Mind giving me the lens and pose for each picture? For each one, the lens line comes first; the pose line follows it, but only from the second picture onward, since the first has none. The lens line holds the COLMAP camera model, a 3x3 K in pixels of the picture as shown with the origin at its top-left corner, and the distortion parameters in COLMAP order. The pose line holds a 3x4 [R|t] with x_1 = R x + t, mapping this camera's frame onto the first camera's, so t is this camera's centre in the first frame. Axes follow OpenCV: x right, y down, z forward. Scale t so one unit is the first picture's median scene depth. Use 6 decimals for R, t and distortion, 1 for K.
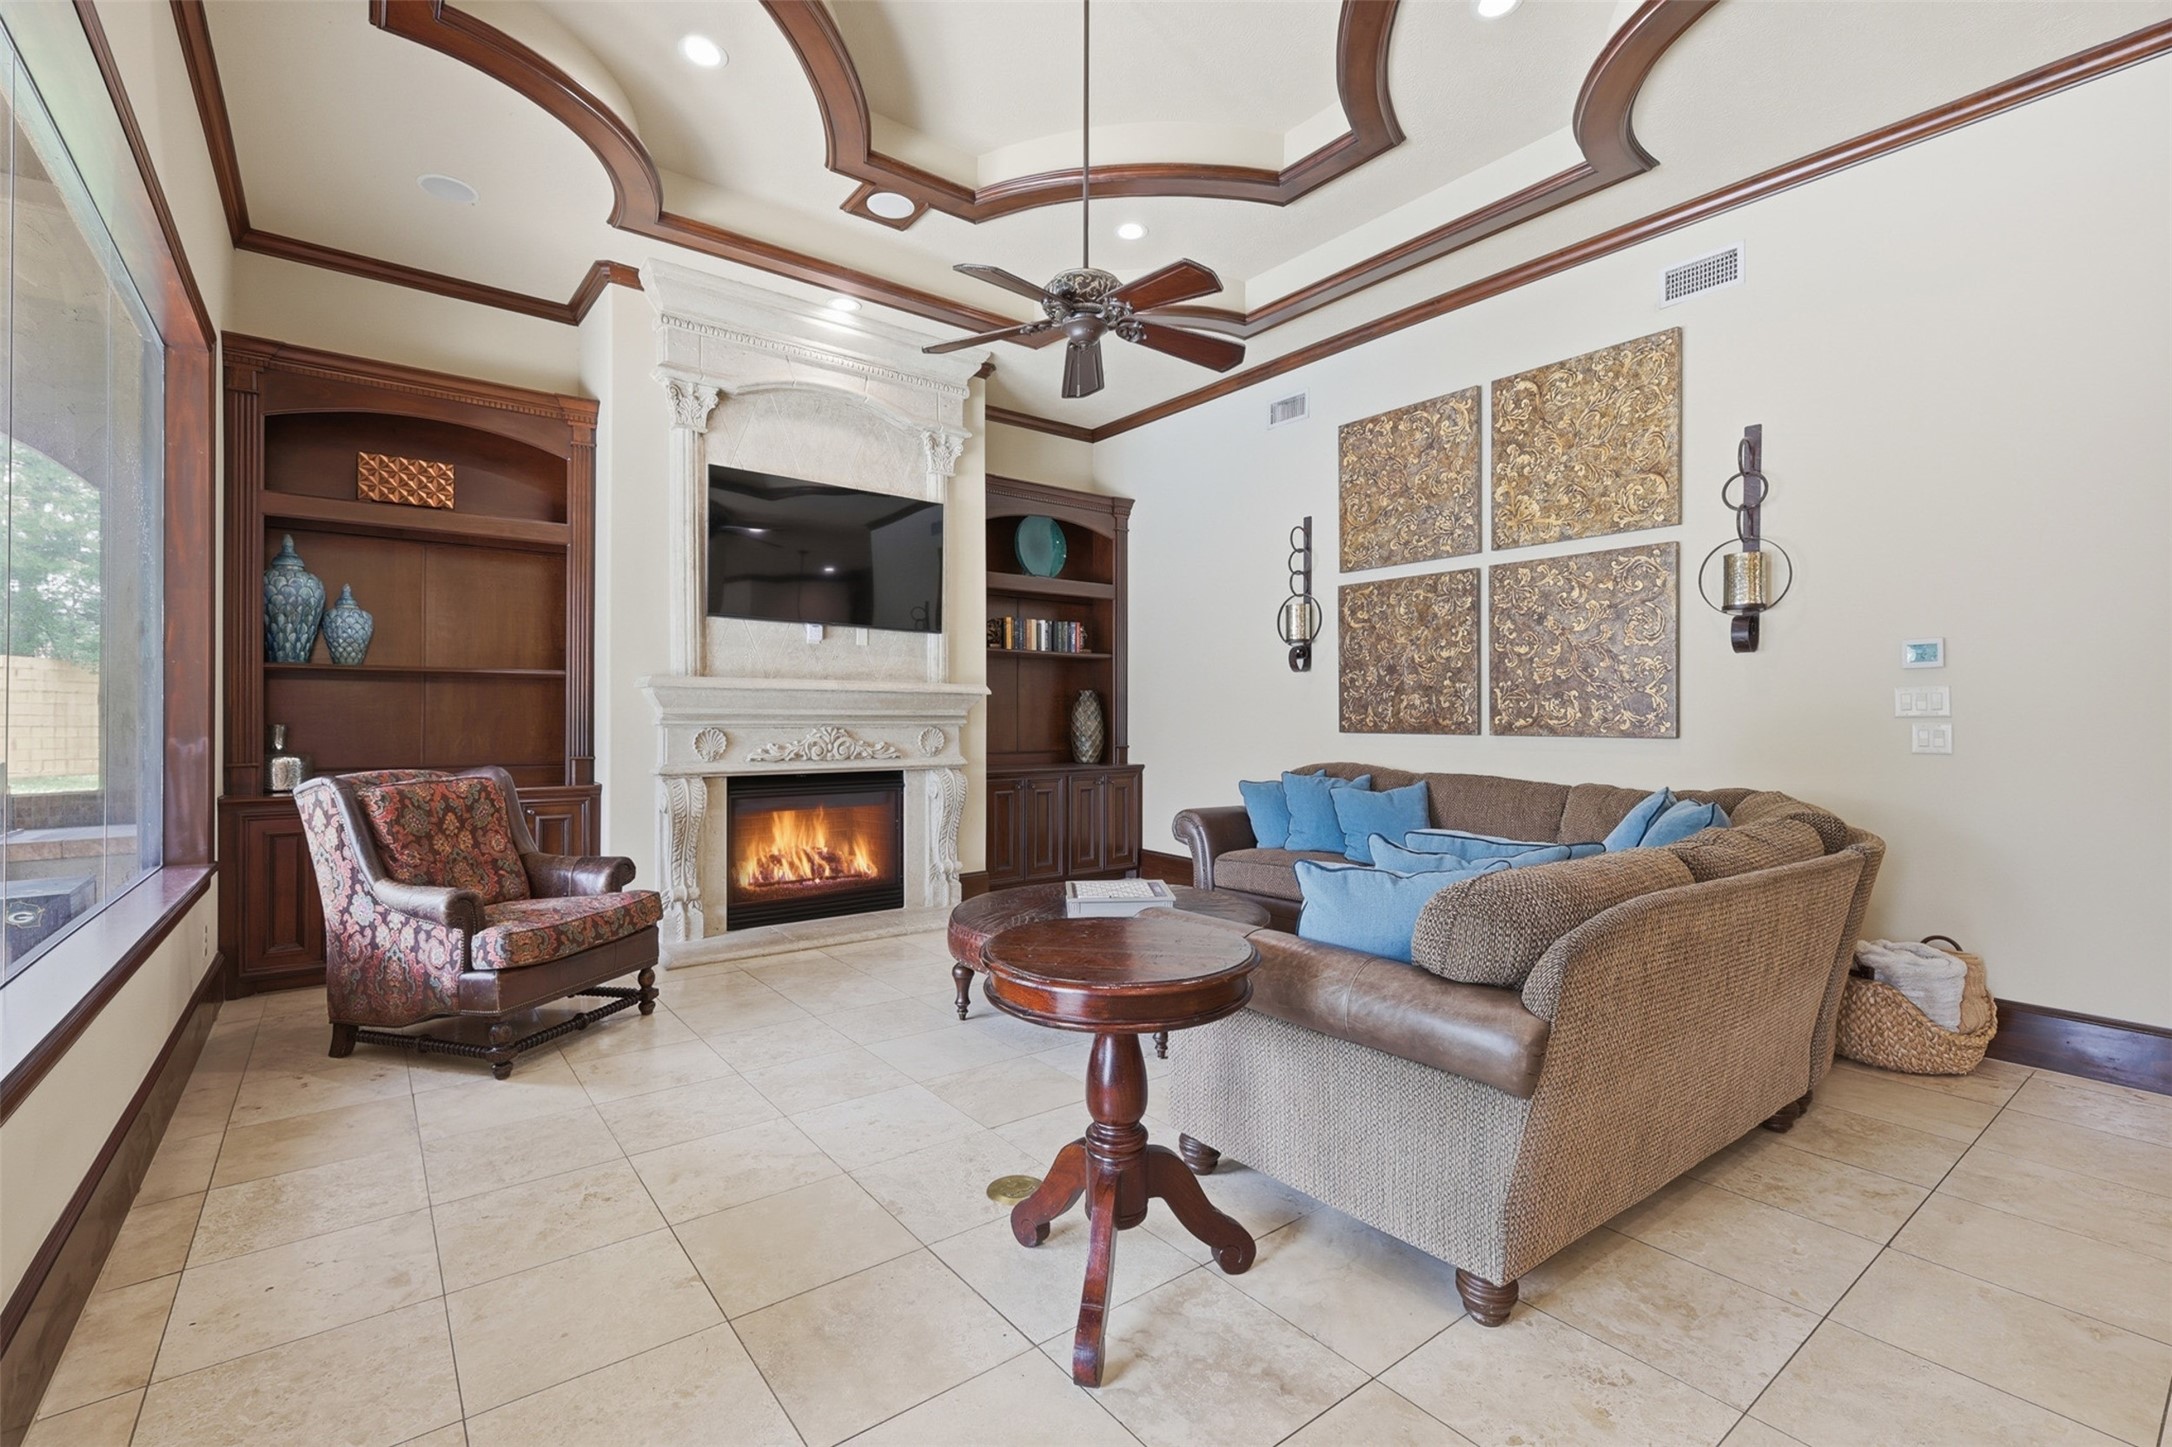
lens RADIAL K [[952.6, 0, 1082.4], [0, 952.6, 717.2], [0, 0, 1]] dist [0.000242, 0.000039]
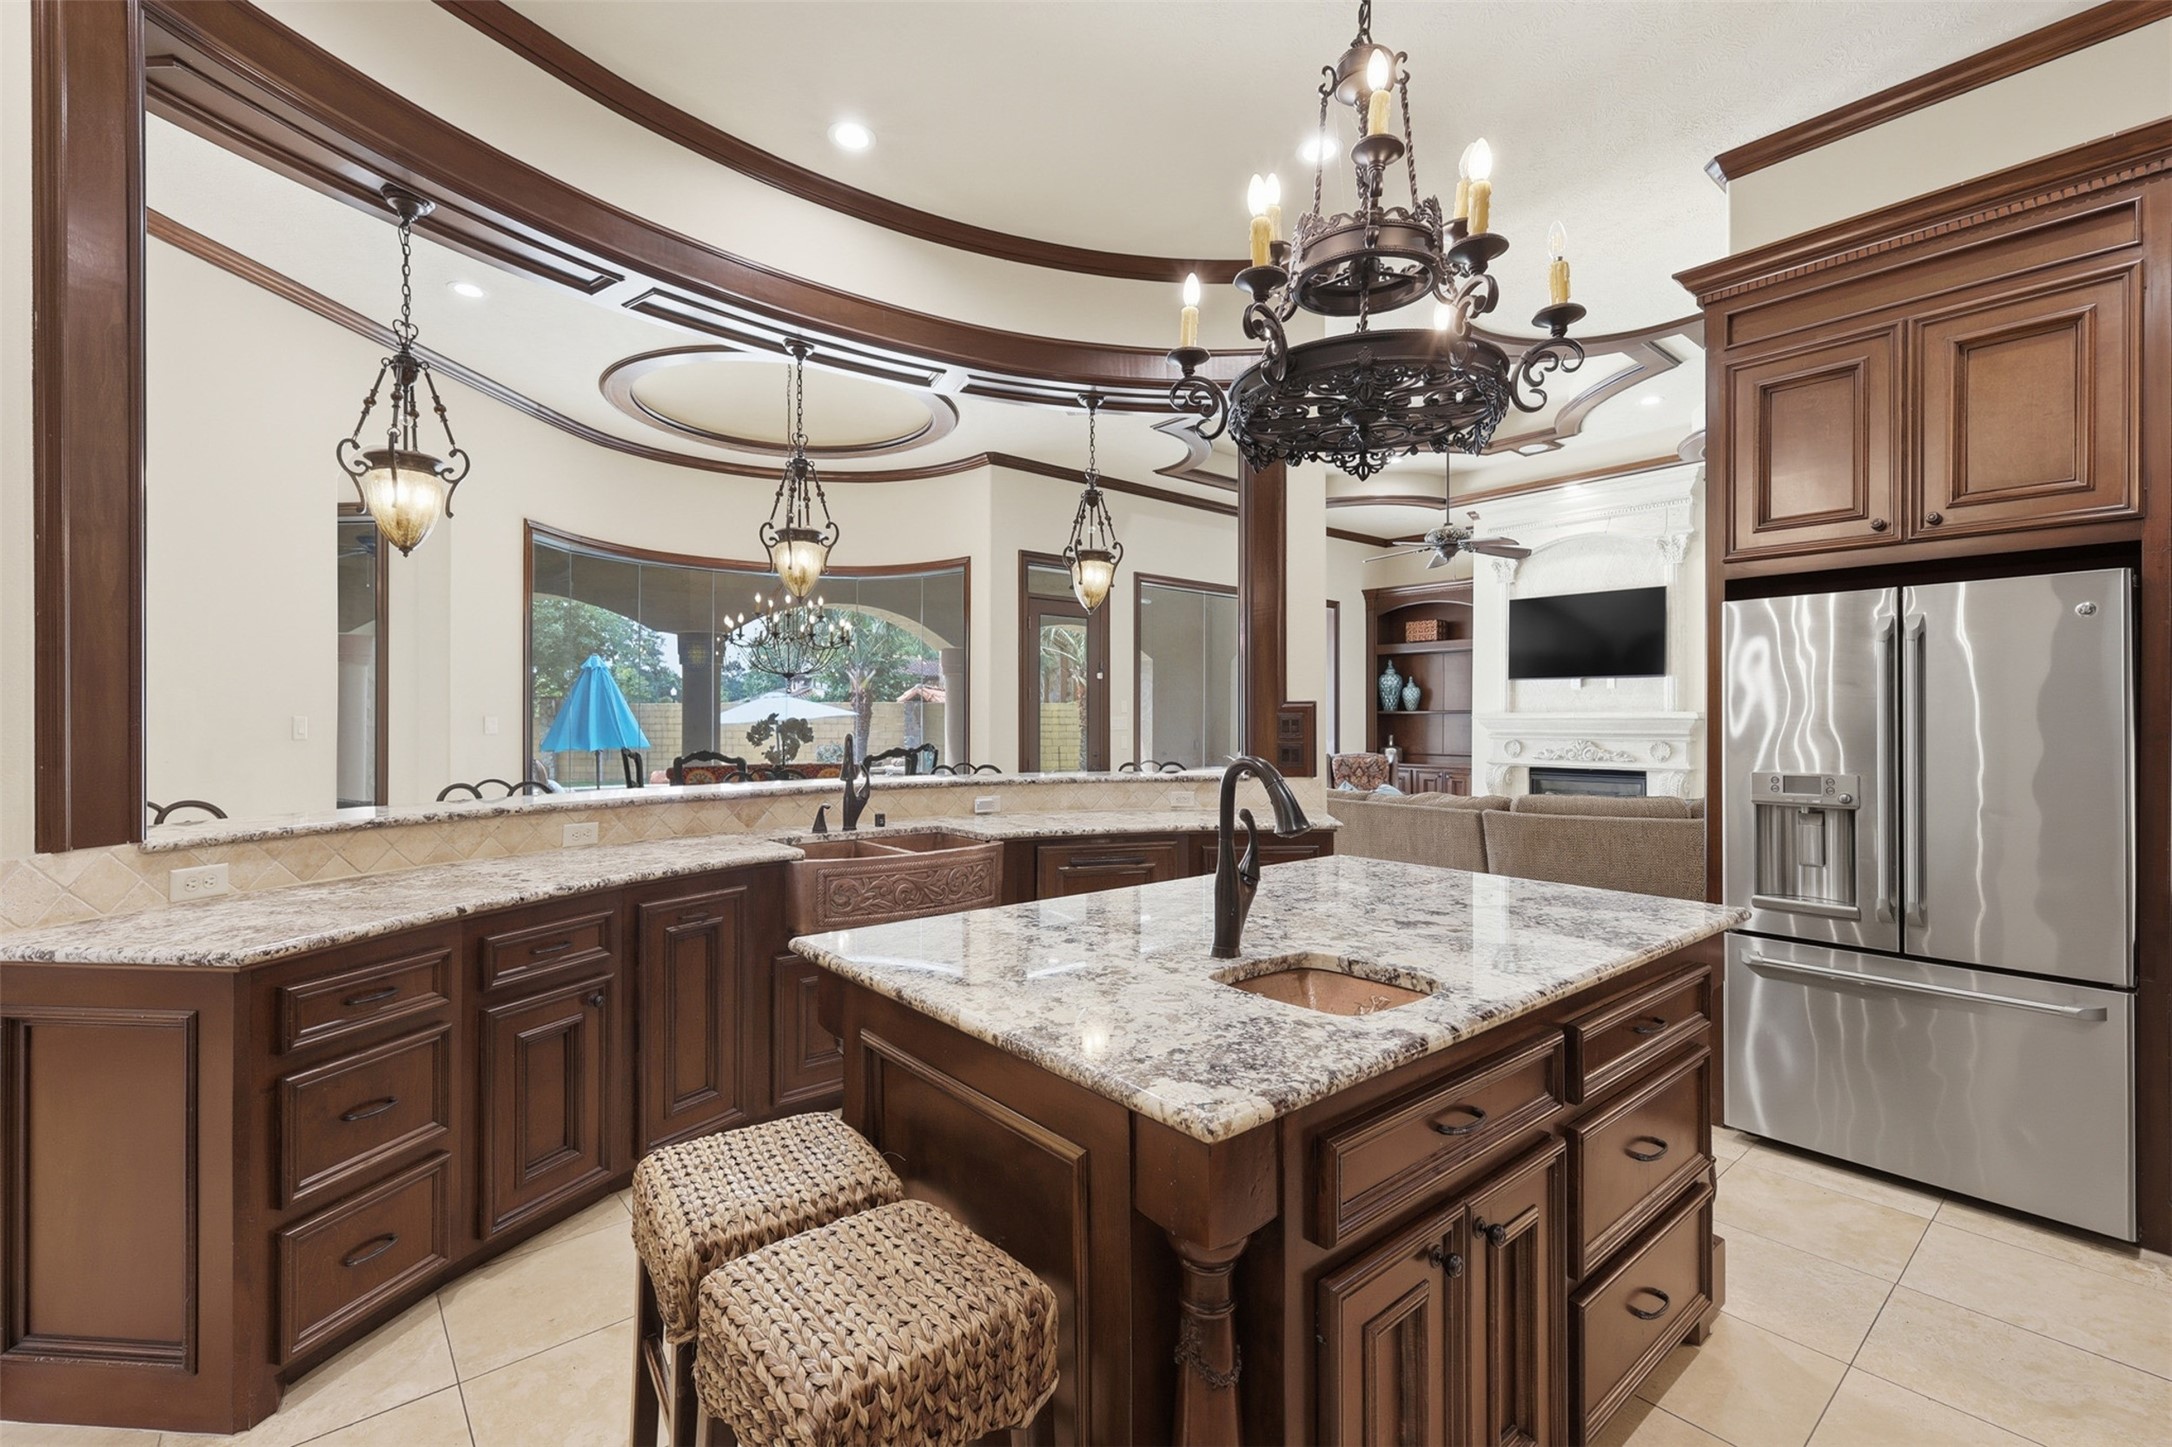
lens RADIAL K [[952.6, 0, 1095.1], [0, 952.6, 721.0], [0, 0, 1]] dist [0.000242, 0.000039]
pose [[0.050508, -0.006208, -0.998704, 1.367742], [-0.003147, 0.999975, -0.006375, -0.010159], [0.998719, 0.003465, 0.050488, 0.079252]]
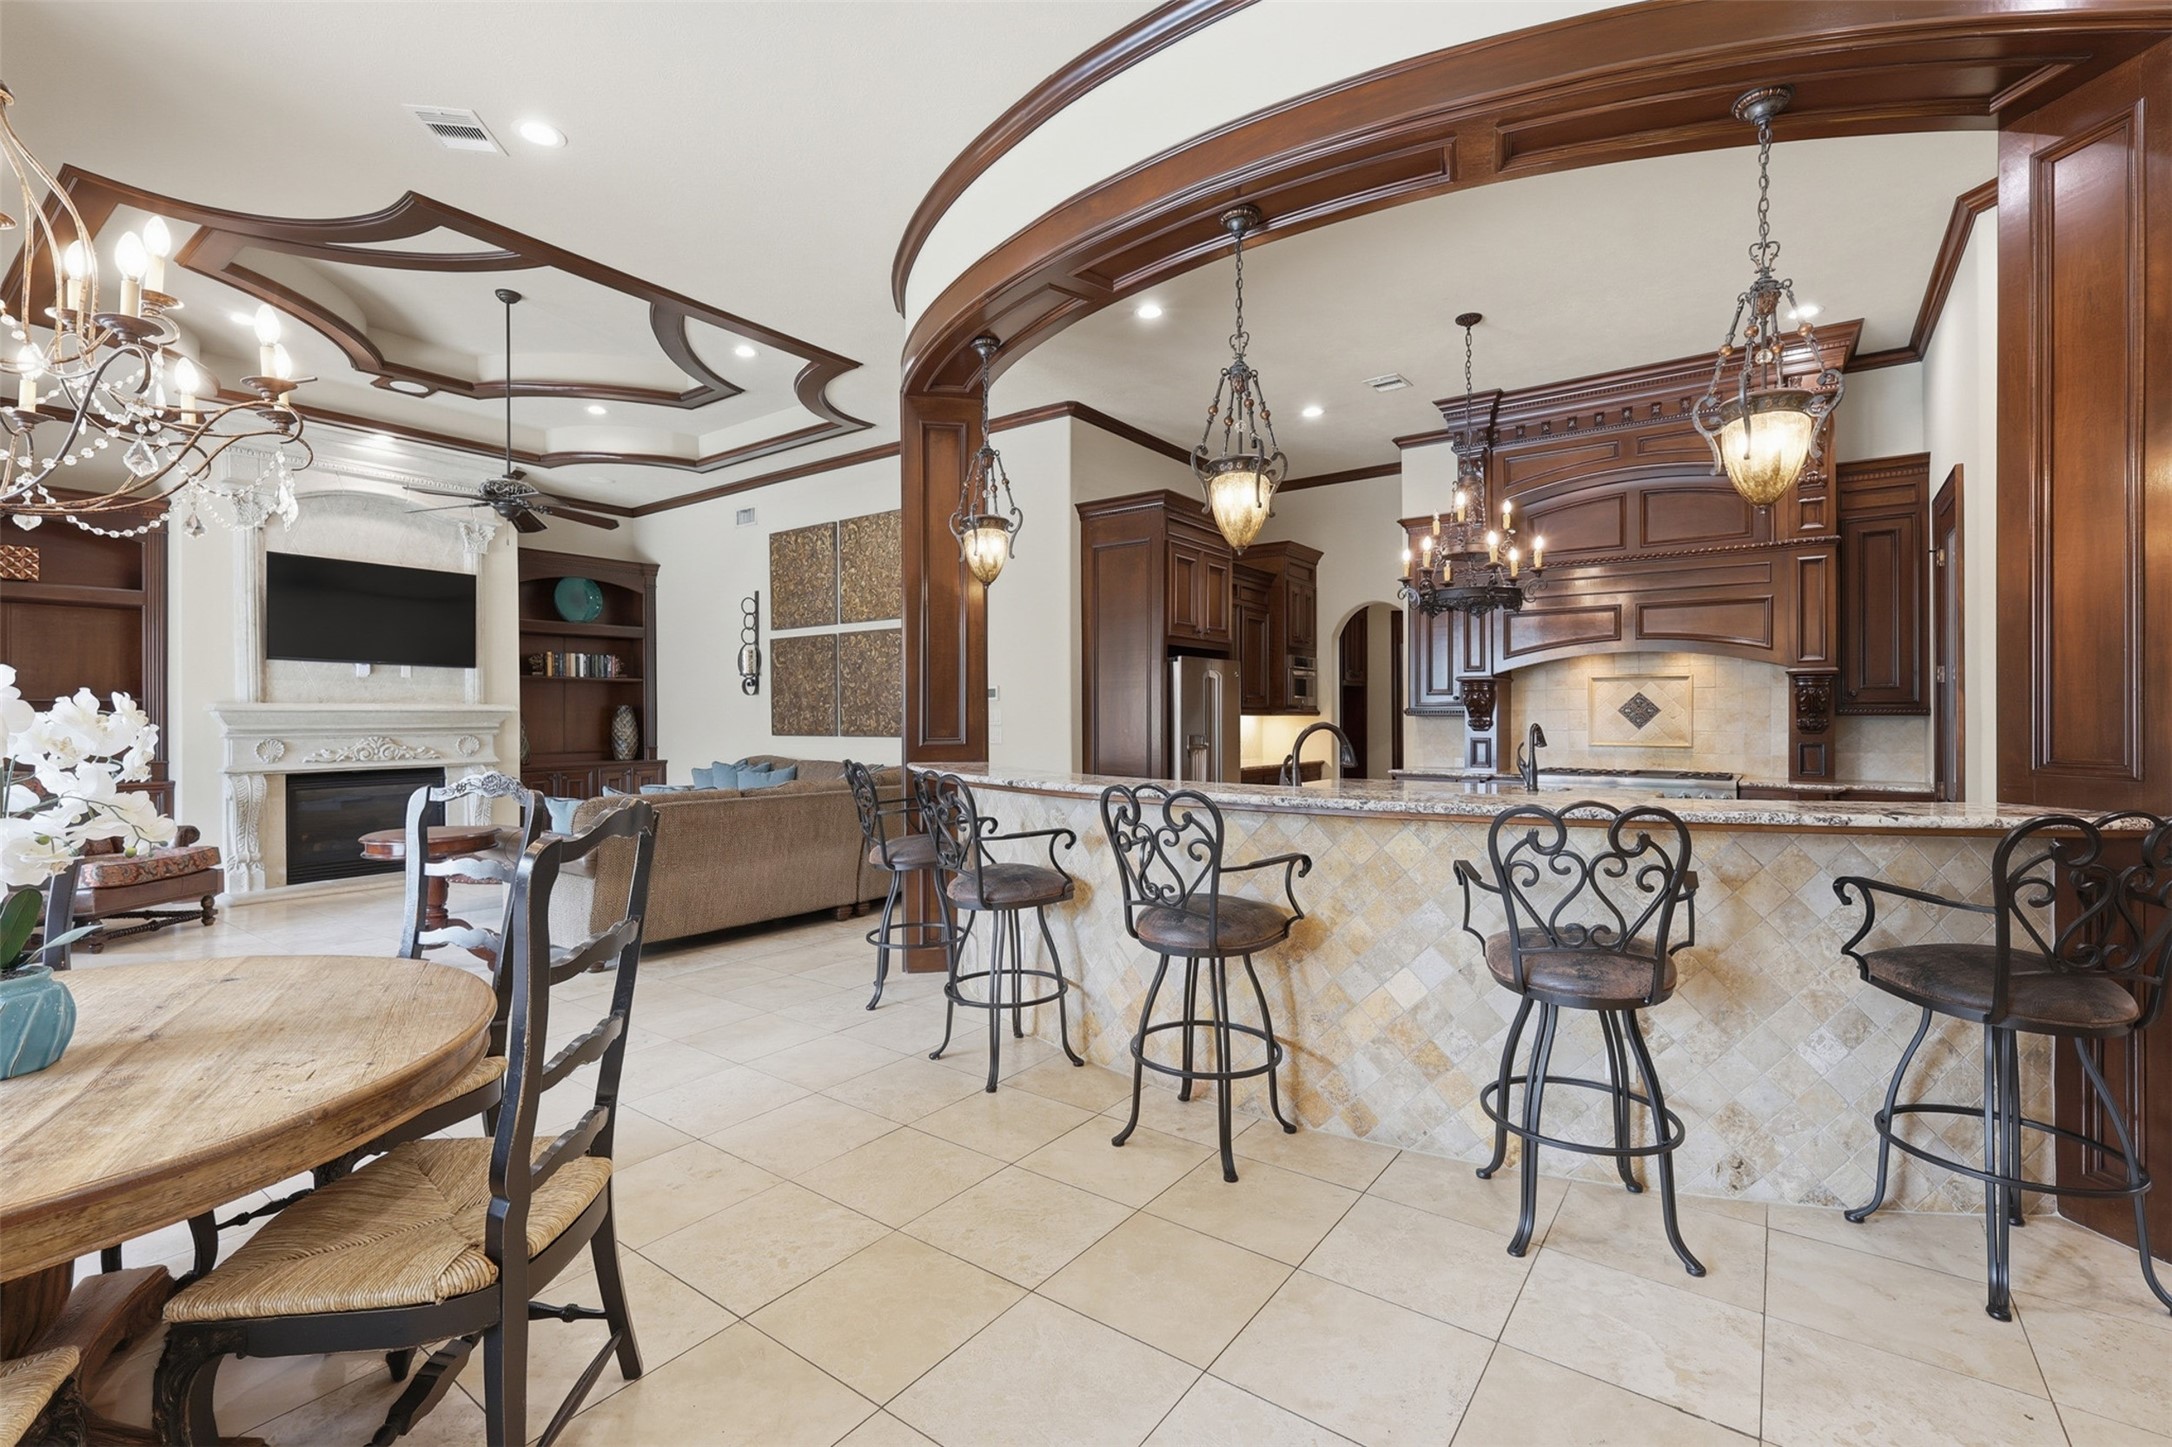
lens RADIAL K [[952.6, 0, 1084.4], [0, 952.6, 714.9], [0, 0, 1]] dist [0.000242, 0.000039]
pose [[0.960568, -0.007643, 0.277942, 0.351306], [0.007697, 0.999970, 0.000899, -0.015340], [-0.277940, 0.001275, 0.960598, -0.643461]]
